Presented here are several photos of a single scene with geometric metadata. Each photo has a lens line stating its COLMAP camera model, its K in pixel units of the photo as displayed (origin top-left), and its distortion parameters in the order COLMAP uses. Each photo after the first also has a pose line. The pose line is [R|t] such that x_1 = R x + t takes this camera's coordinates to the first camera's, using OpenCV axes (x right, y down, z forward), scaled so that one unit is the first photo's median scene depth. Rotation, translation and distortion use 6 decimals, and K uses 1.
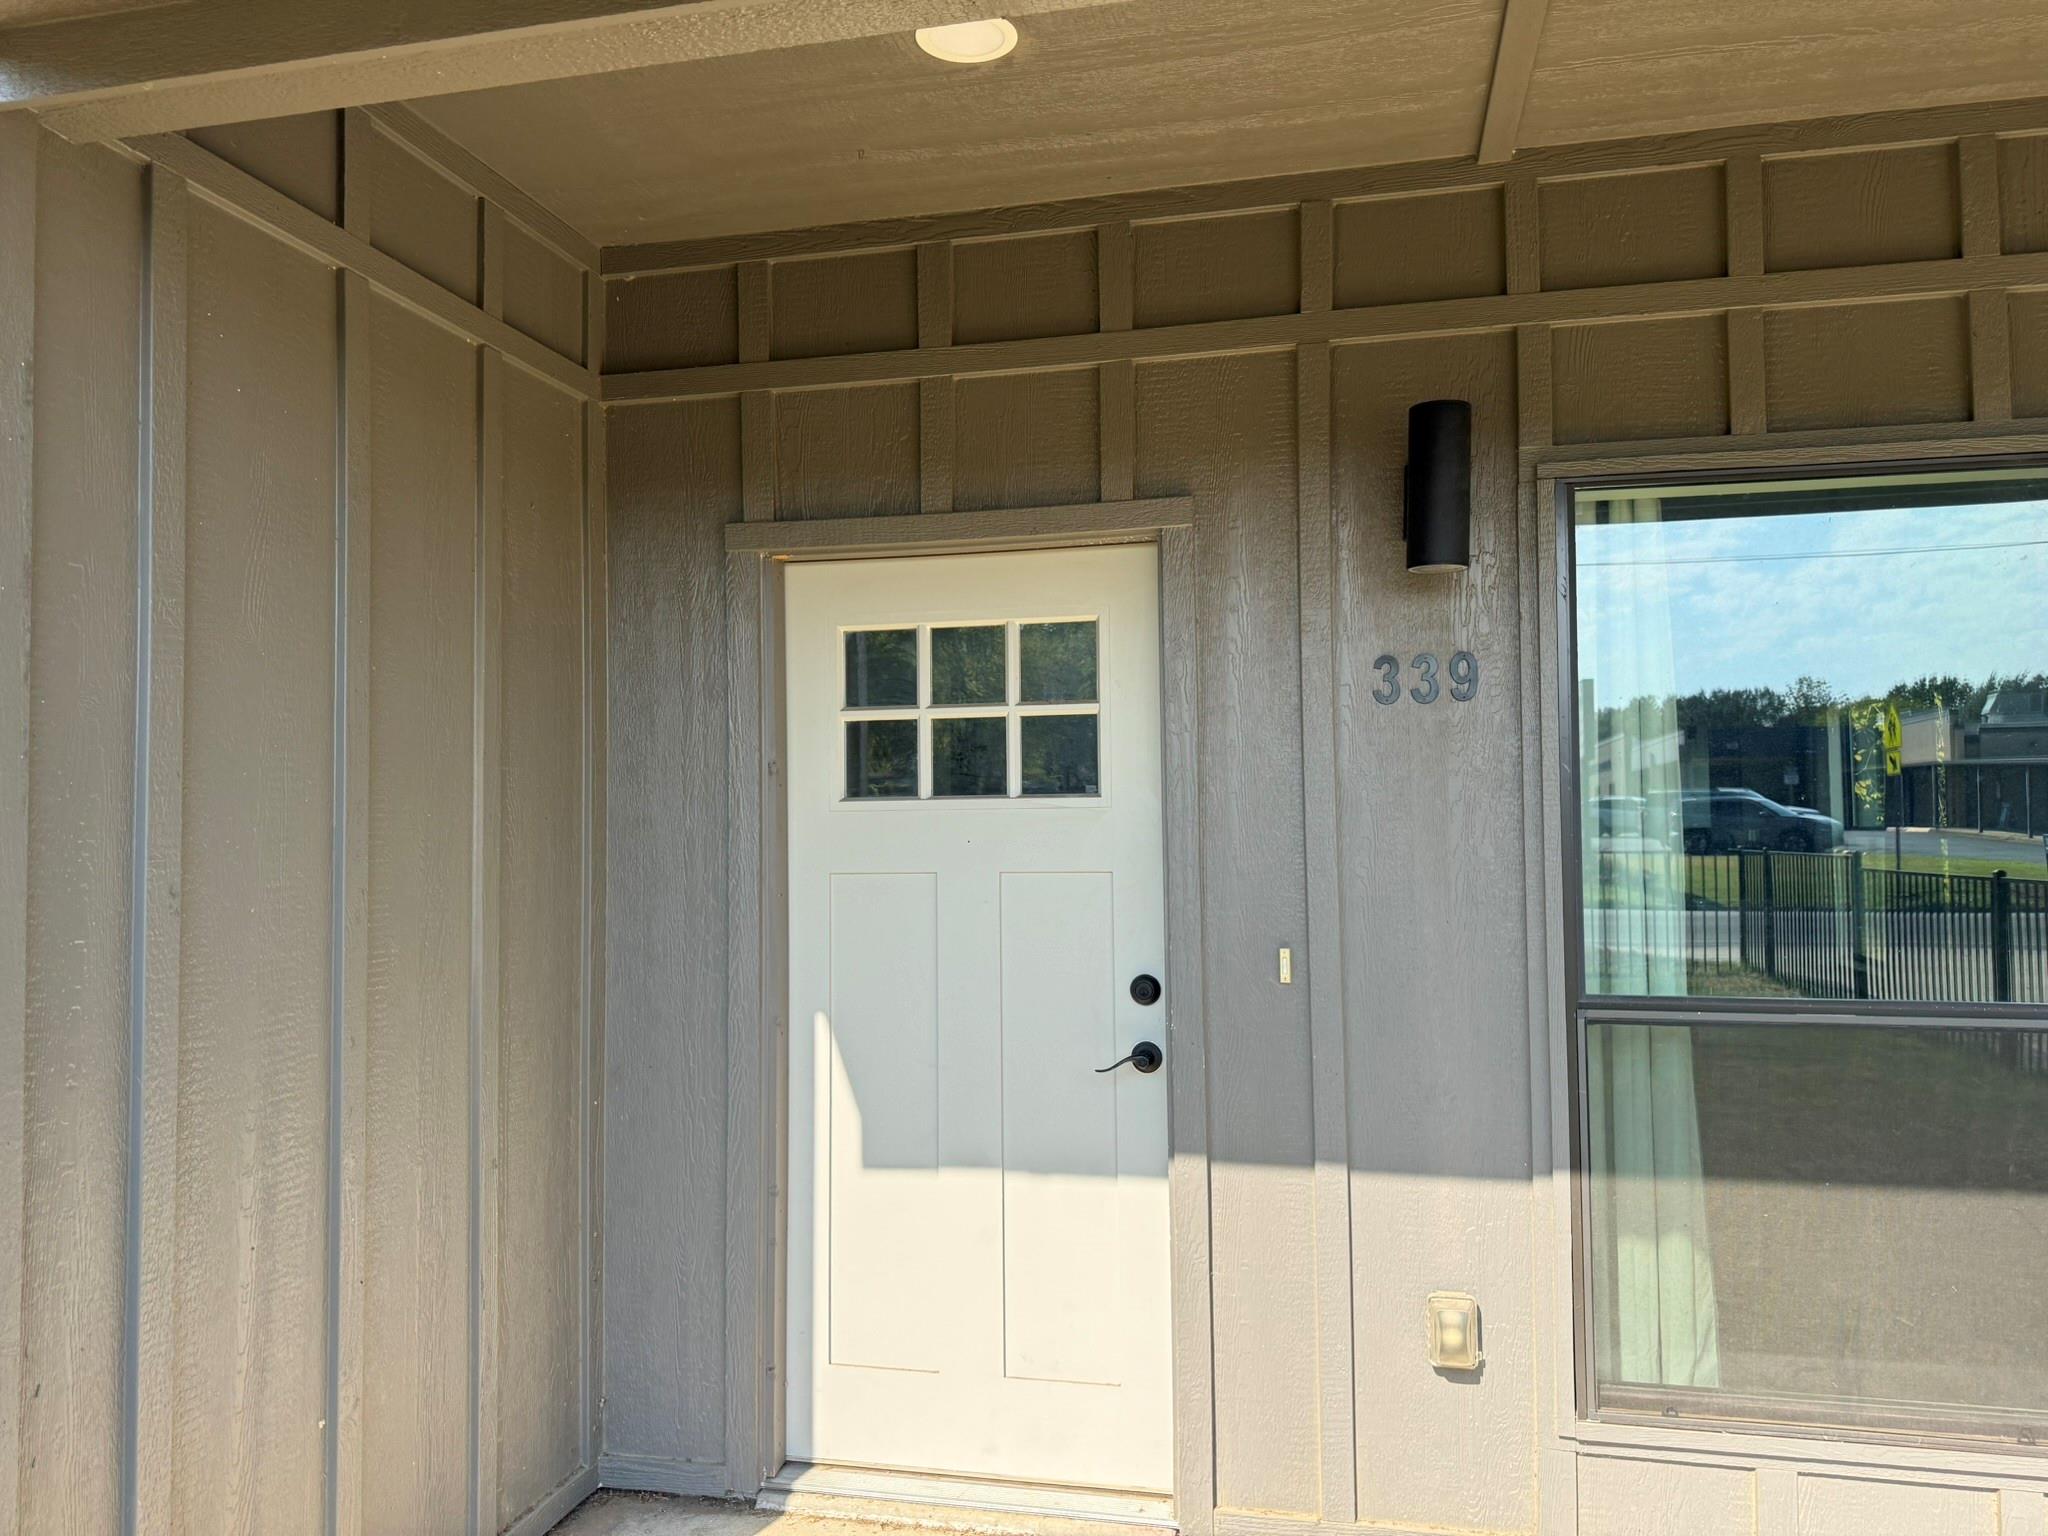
lens RADIAL K [[1435.7, 0, 1024.0], [0, 1435.7, 768.0], [0, 0, 1]] dist [0.125270, -0.175098]
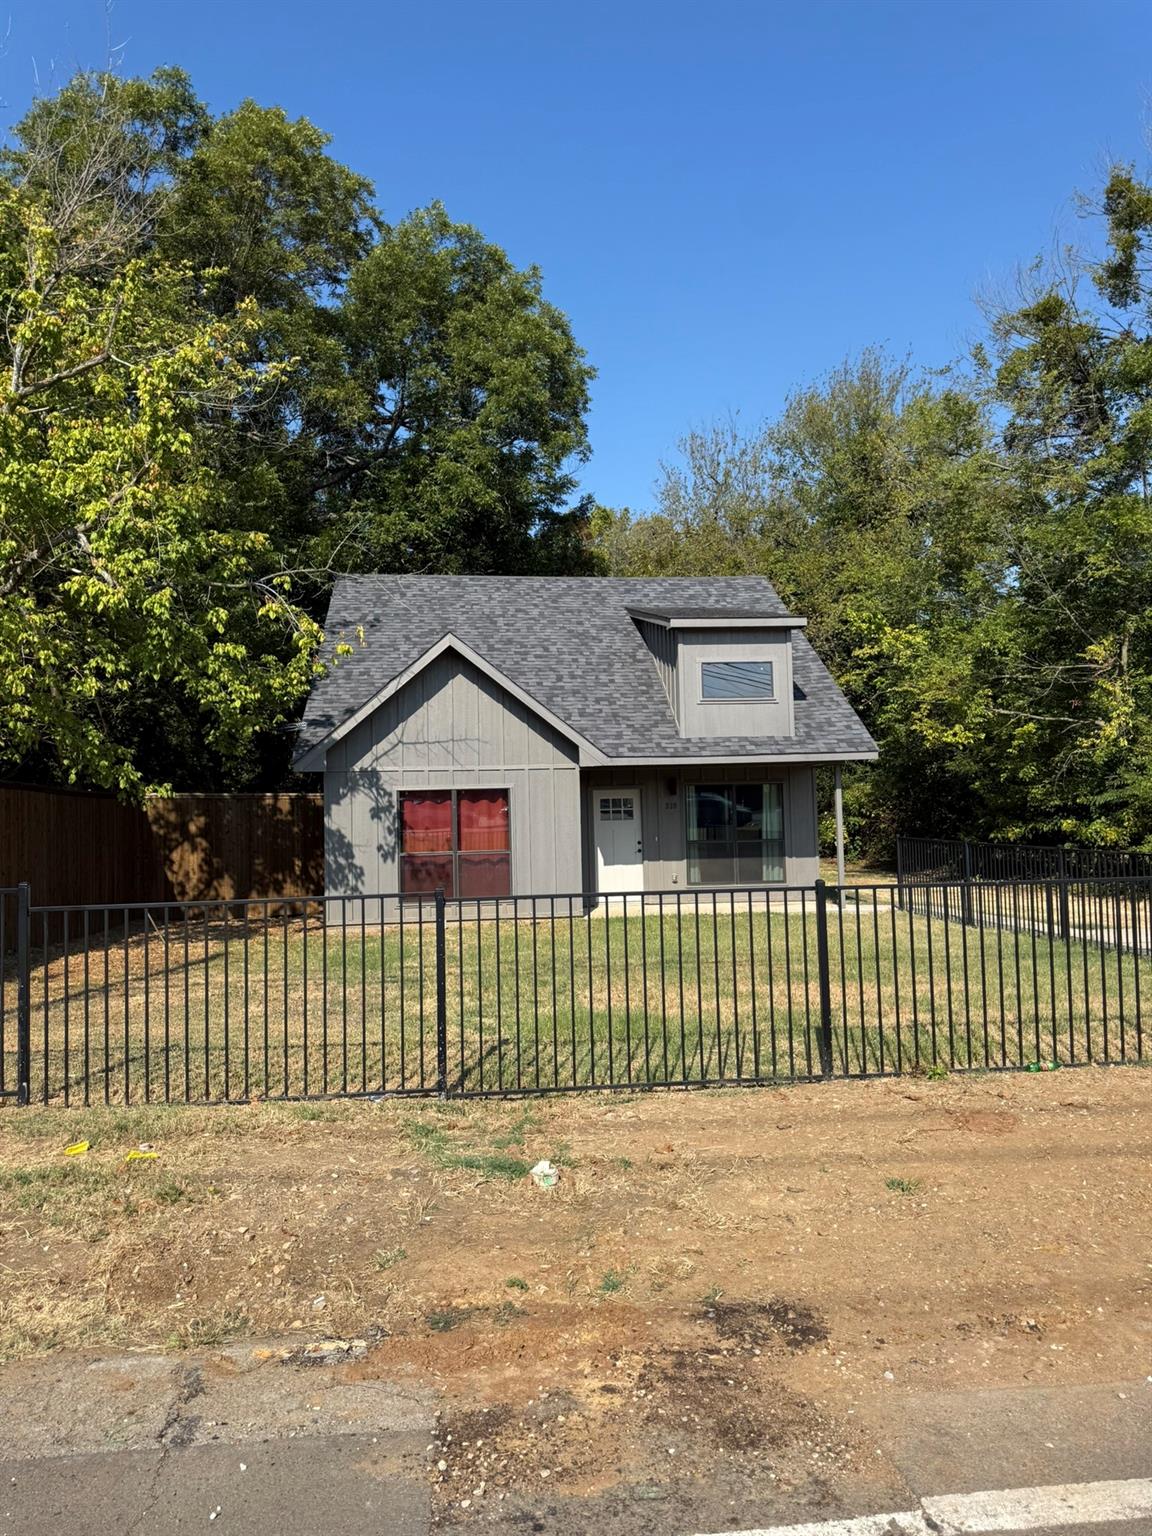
lens RADIAL K [[1076.8, 0, 576.0], [0, 1076.8, 768.0], [0, 0, 1]] dist [0.125270, -0.175098]
pose [[0.944518, -0.004581, 0.328429, -2.277795], [0.006417, 0.999969, -0.004508, -0.248931], [-0.328398, 0.006365, 0.944518, -4.715307]]
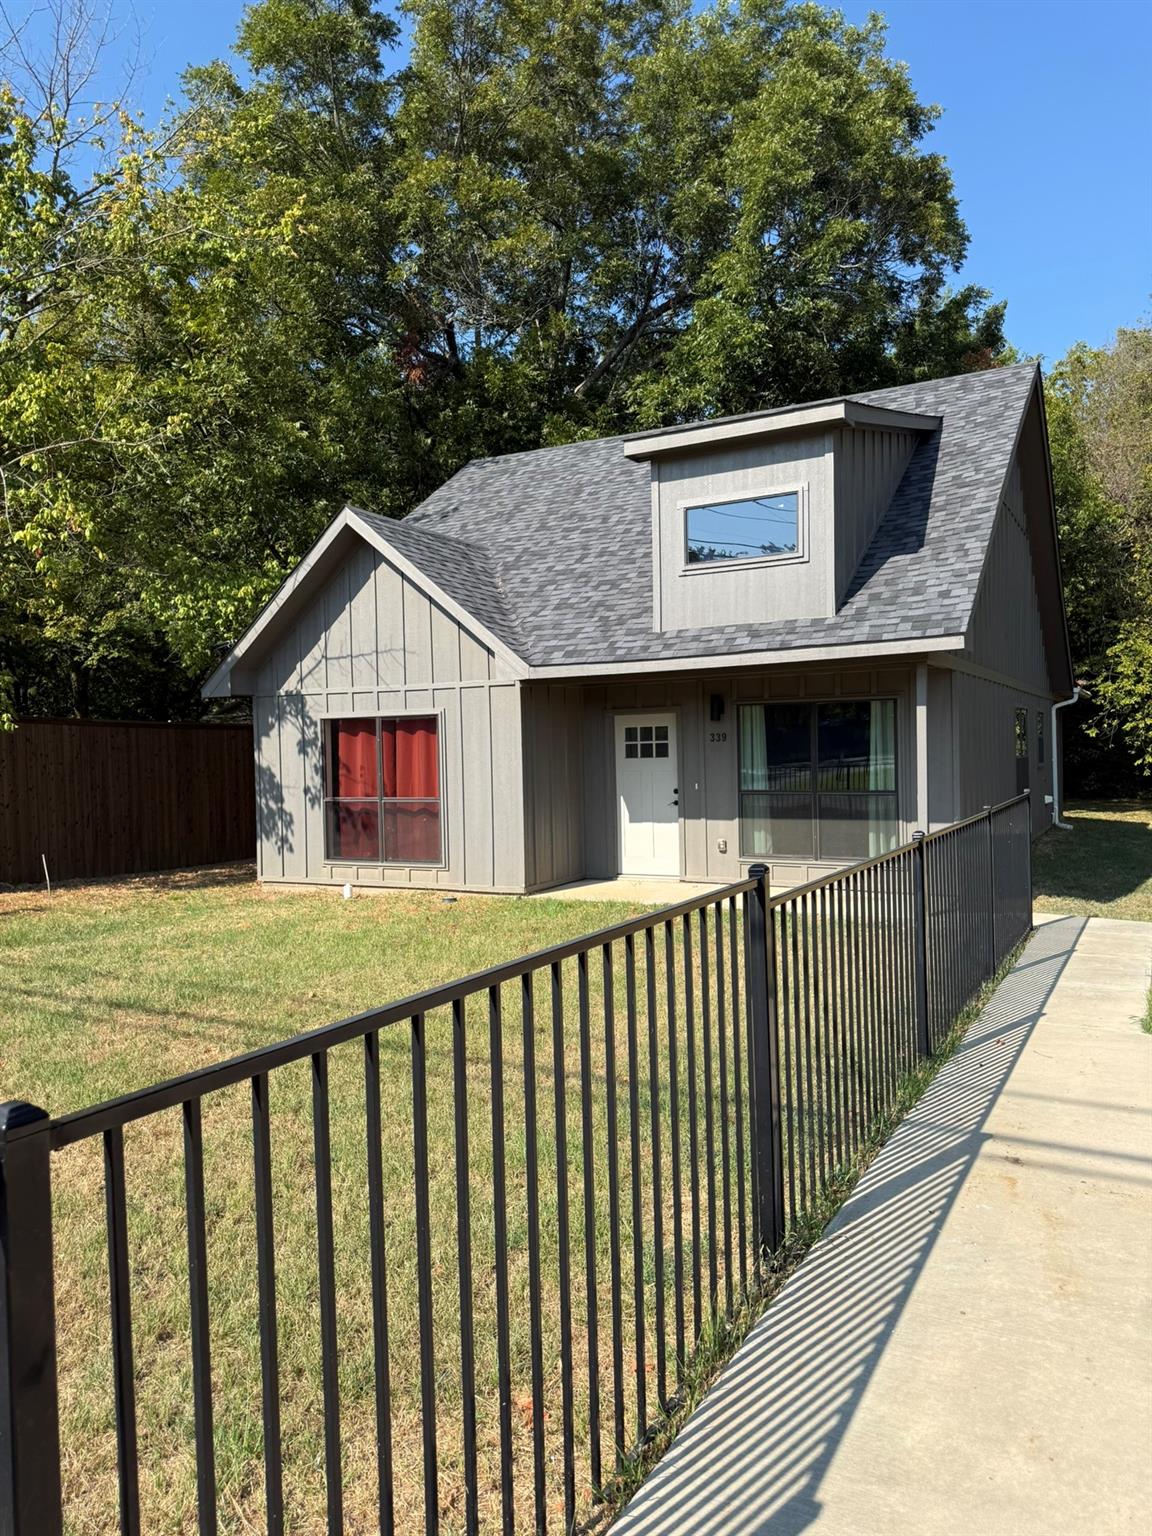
lens RADIAL K [[1076.8, 0, 576.0], [0, 1076.8, 768.0], [0, 0, 1]] dist [0.125270, -0.175098]
pose [[0.961274, -0.011529, -0.275355, 0.861987], [0.026708, 0.998319, 0.051437, -0.164251], [0.274299, -0.056799, 0.959966, -3.138692]]
